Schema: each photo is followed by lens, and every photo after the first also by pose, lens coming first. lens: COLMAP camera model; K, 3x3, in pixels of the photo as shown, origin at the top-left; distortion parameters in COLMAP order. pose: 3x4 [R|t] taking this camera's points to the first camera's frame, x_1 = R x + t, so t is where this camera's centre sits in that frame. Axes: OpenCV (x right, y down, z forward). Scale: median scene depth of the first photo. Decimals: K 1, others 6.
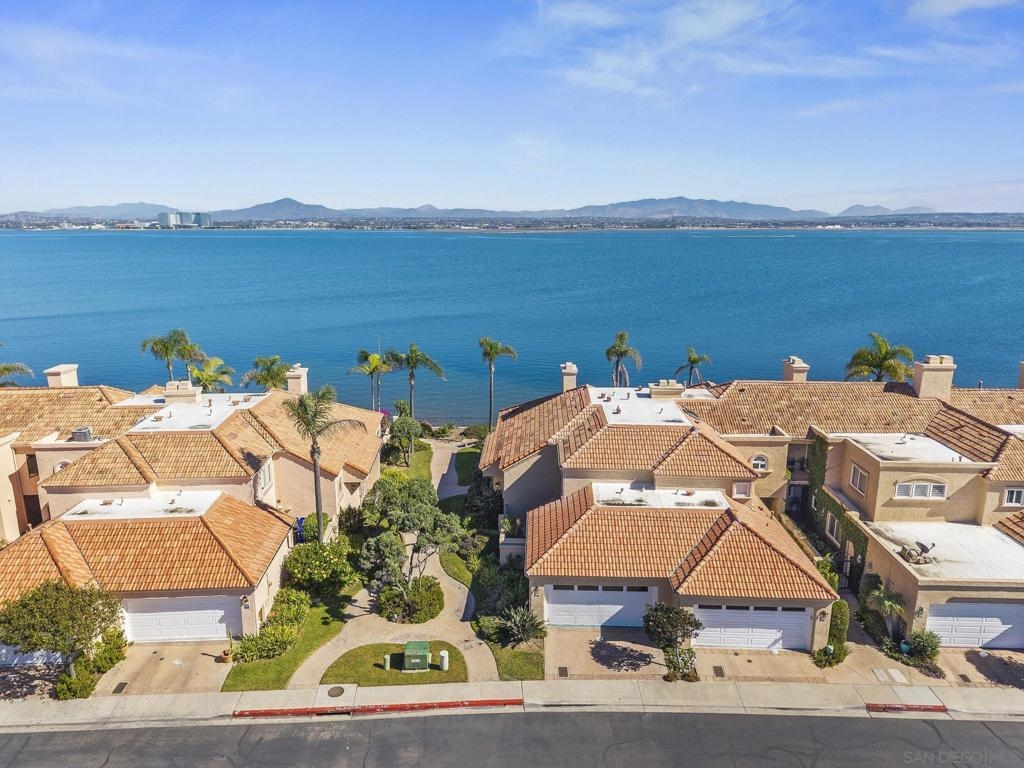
lens RADIAL K [[686.9, 0, 512.0], [0, 686.9, 384.0], [0, 0, 1]] dist [0.028711, -0.022407]
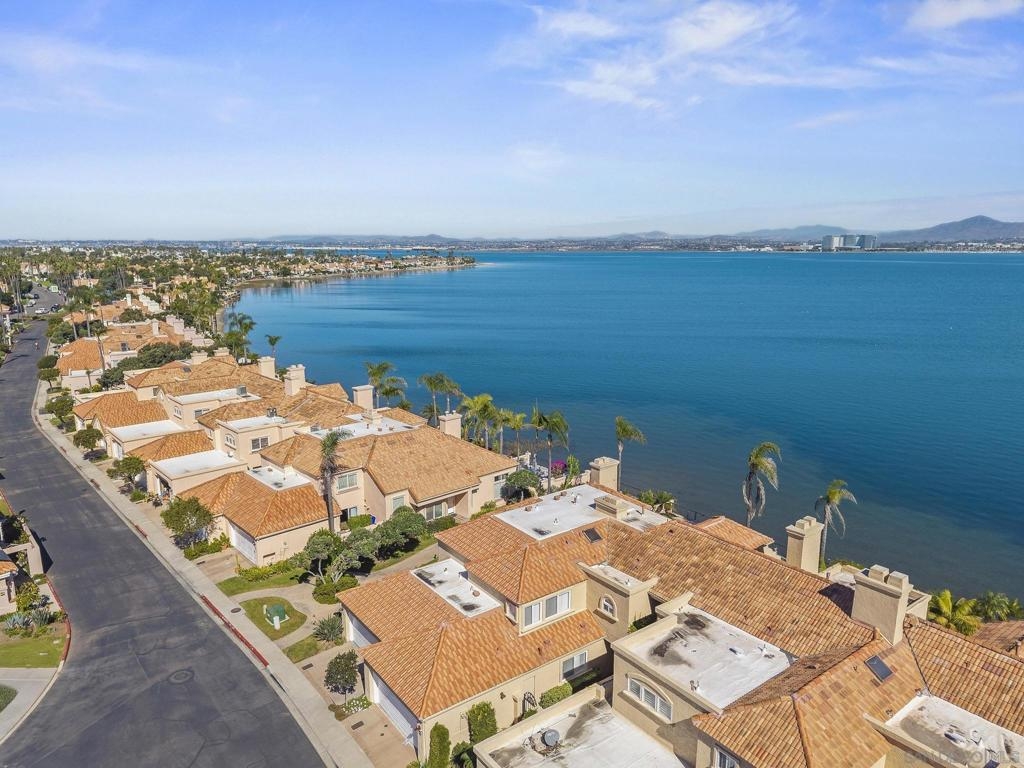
lens RADIAL K [[686.9, 0, 512.0], [0, 686.9, 384.0], [0, 0, 1]] dist [0.028711, -0.022407]
pose [[0.630365, 0.156562, -0.760348, 1.089938], [-0.178413, 0.982452, 0.054383, -0.246093], [0.755519, 0.101375, 0.647235, 0.290437]]
